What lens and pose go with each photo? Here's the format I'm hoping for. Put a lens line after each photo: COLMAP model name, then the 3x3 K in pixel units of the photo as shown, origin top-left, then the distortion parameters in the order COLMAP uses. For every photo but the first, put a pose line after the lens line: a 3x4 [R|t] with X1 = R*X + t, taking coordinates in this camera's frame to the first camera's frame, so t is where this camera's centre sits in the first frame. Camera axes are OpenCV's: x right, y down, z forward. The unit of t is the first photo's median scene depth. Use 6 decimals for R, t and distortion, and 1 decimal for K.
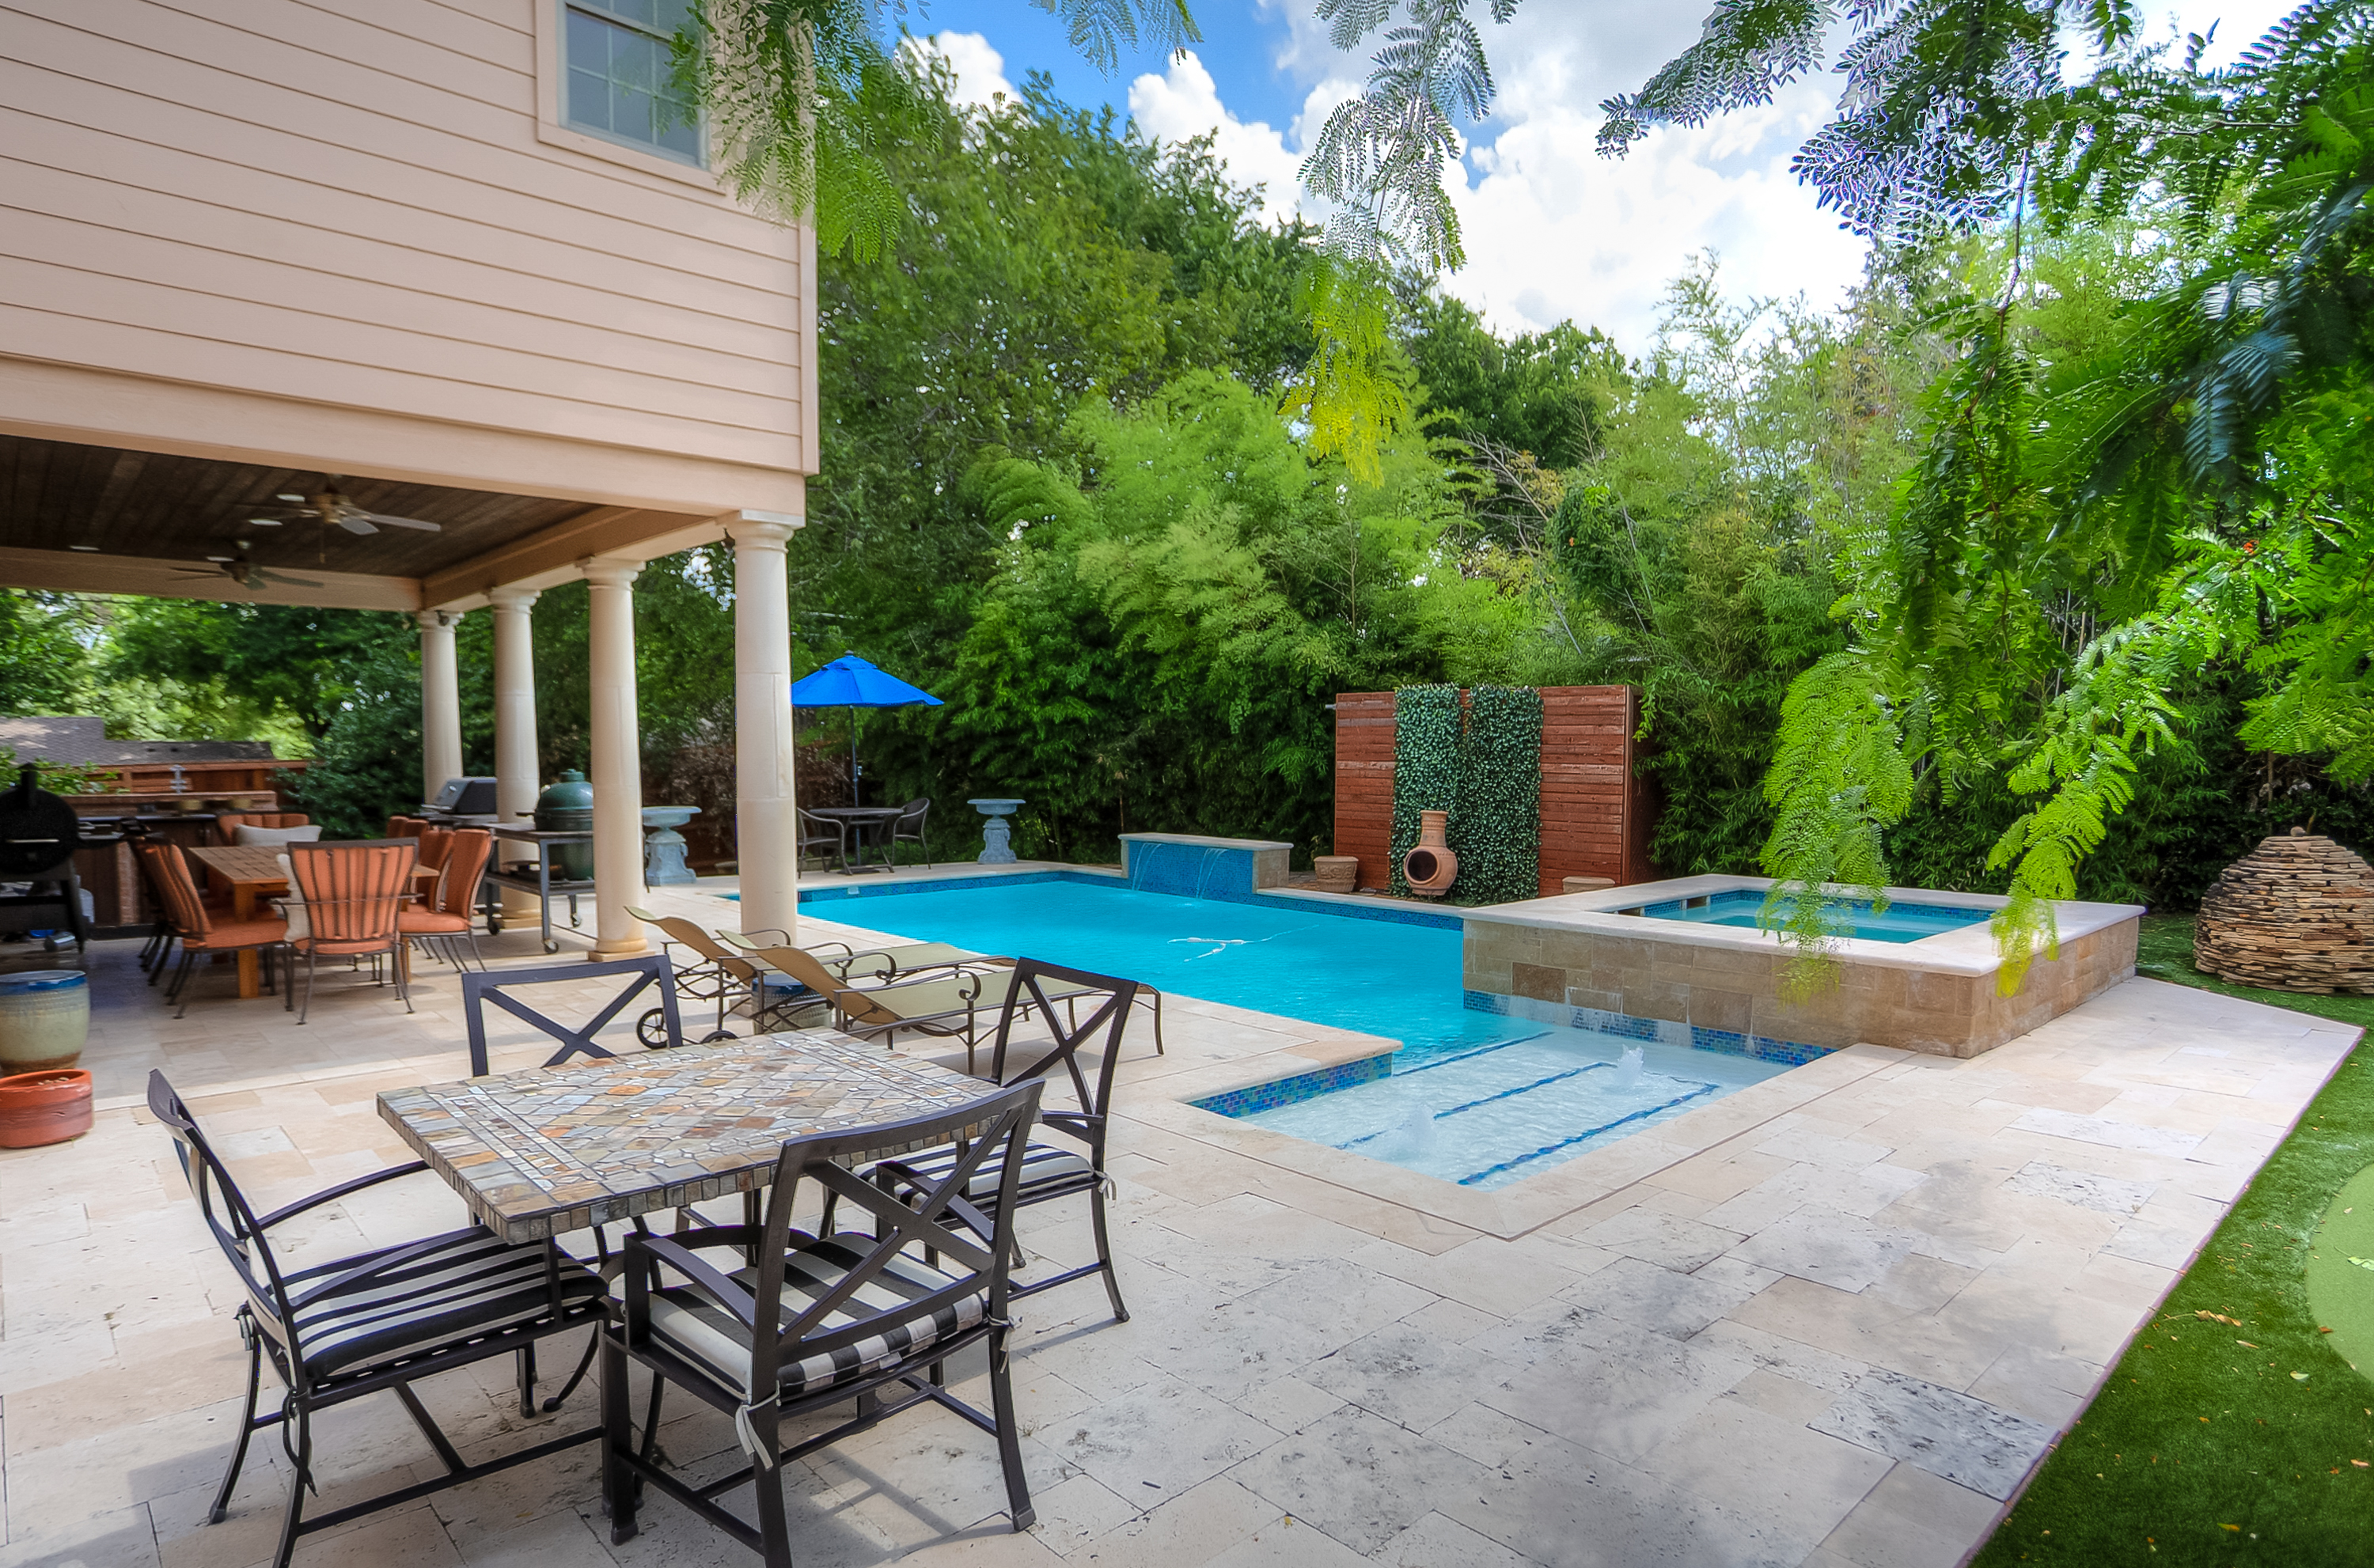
lens RADIAL K [[1311.8, 0, 1187.0], [0, 1311.8, 784.0], [0, 0, 1]] dist [0.000888, 0.000086]
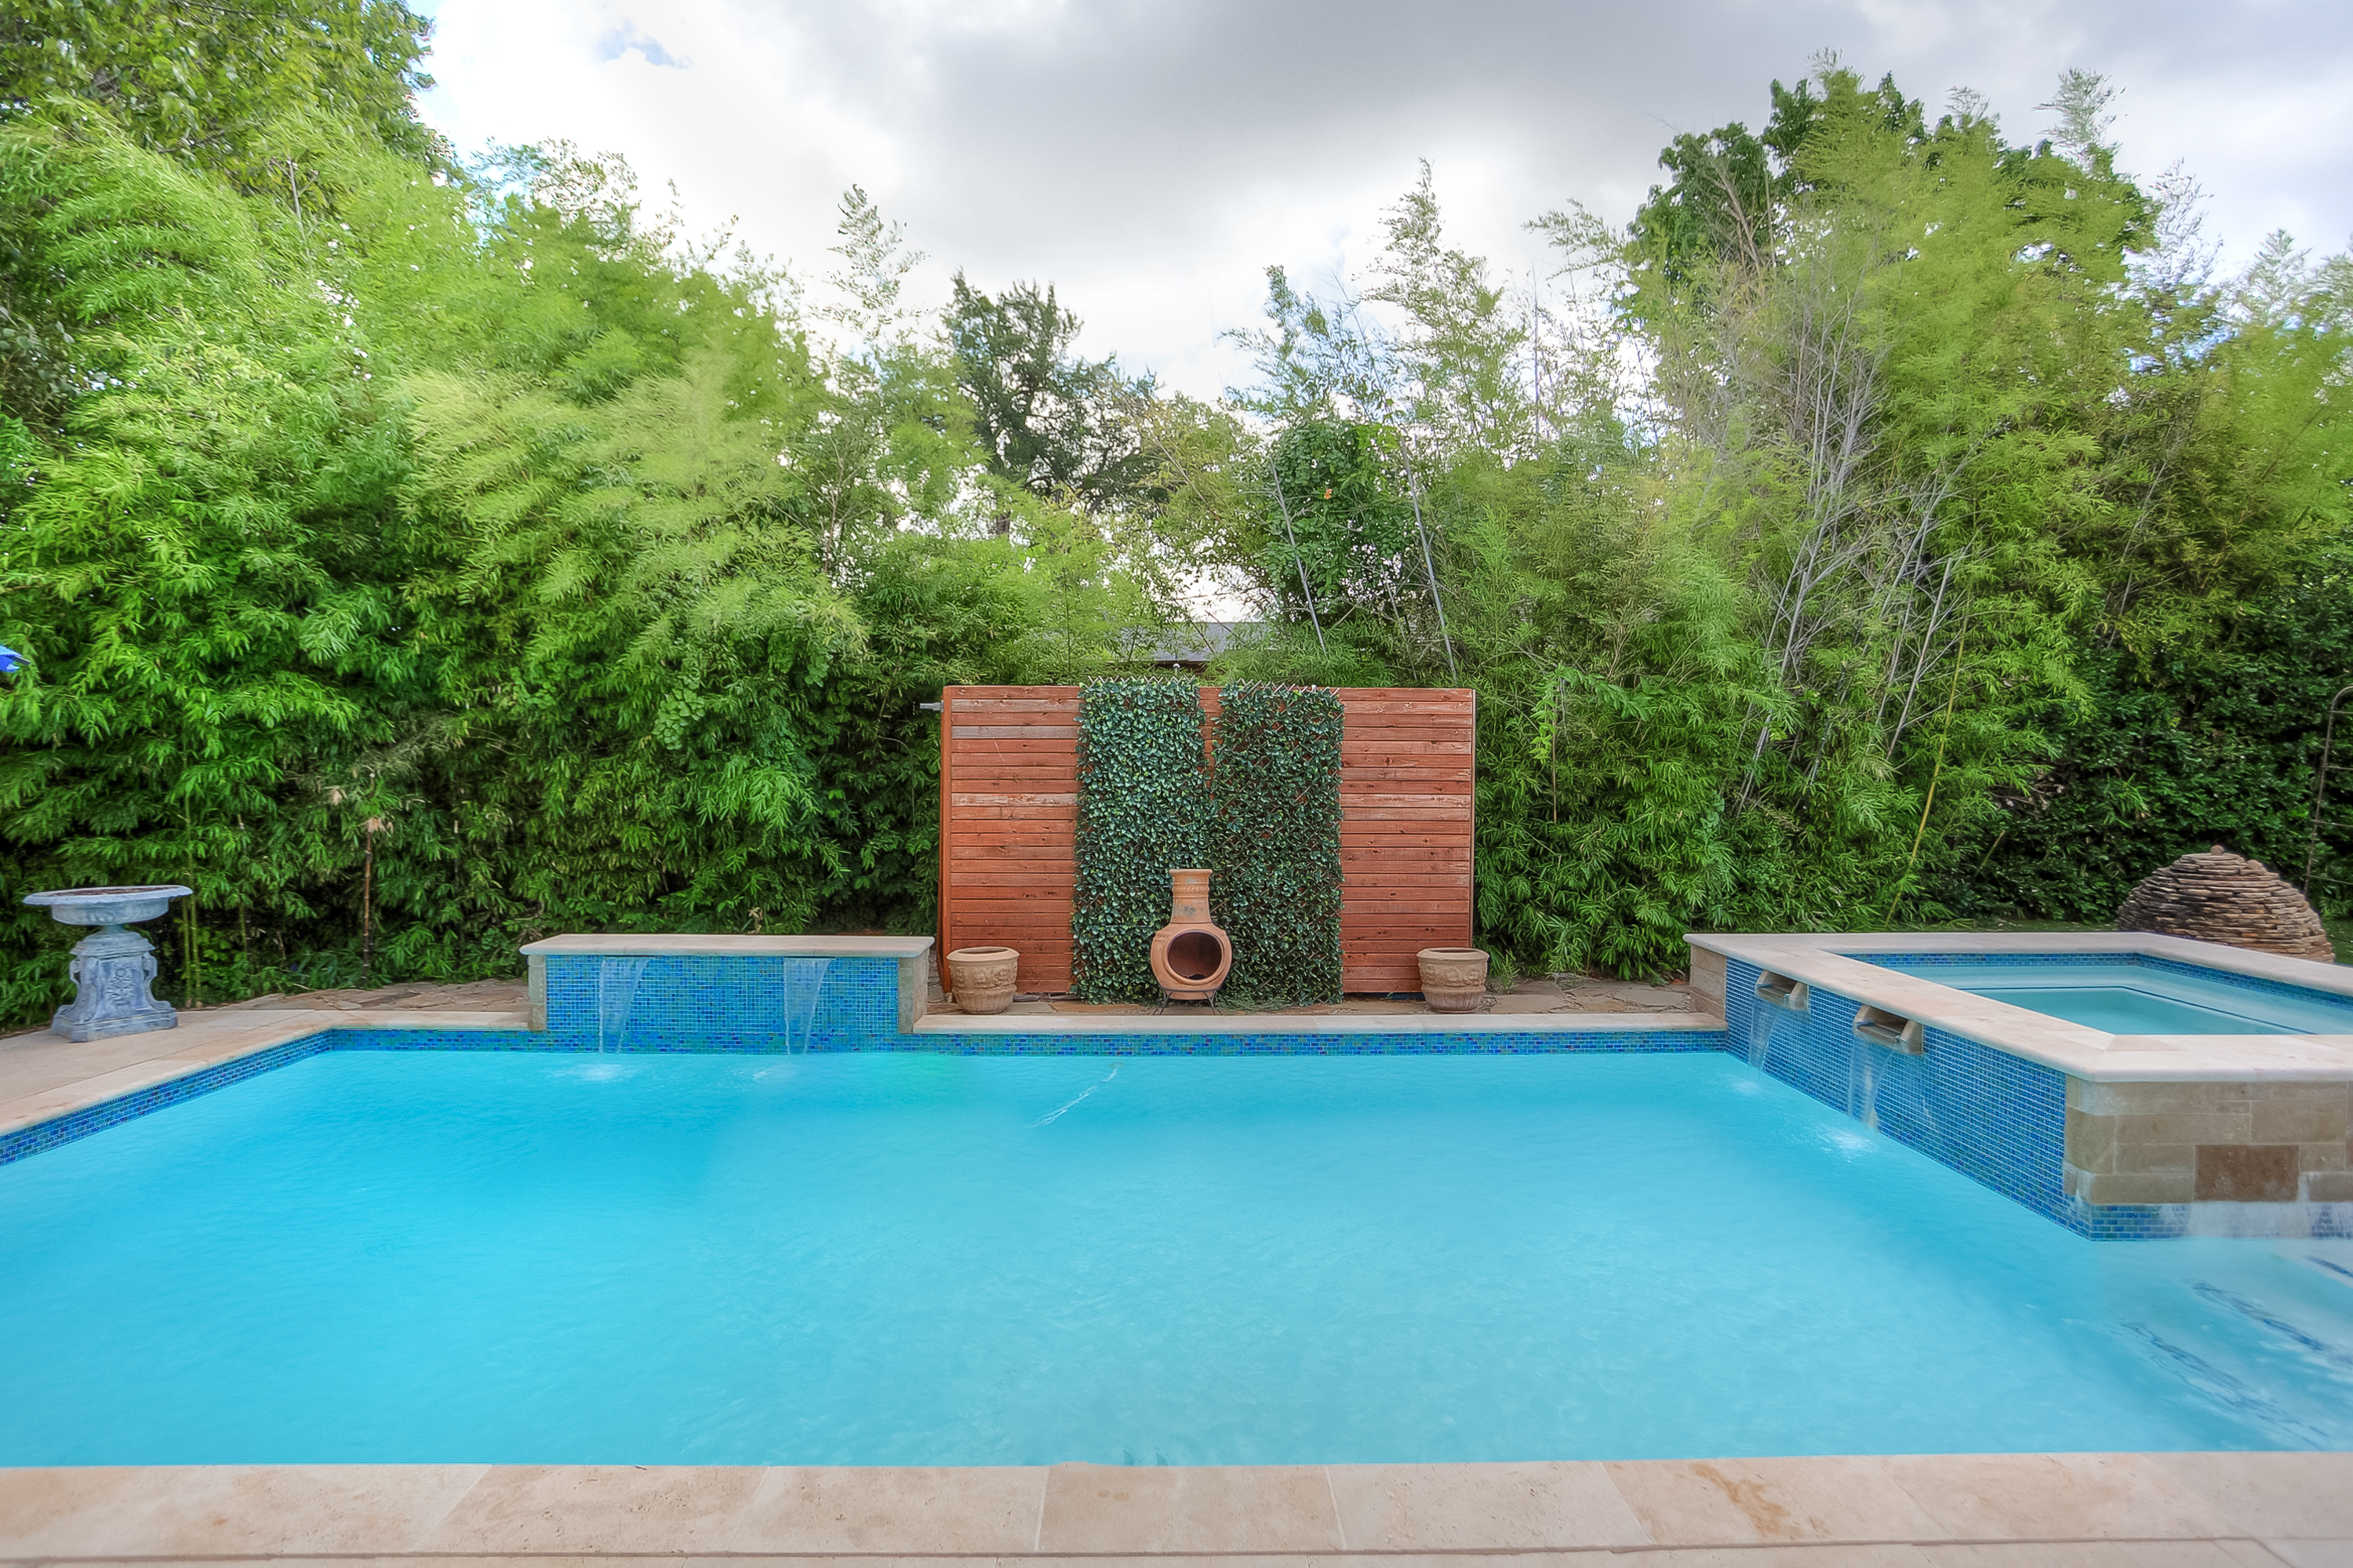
lens RADIAL K [[1256.5, 0, 1174.3], [0, 1256.5, 757.5], [0, 0, 1]] dist [-0.001801, -0.000479]
pose [[0.674209, 0.002612, 0.738536, -0.219487], [0.021878, 0.999484, -0.023507, -0.015713], [-0.738216, 0.032006, 0.673804, 0.442343]]
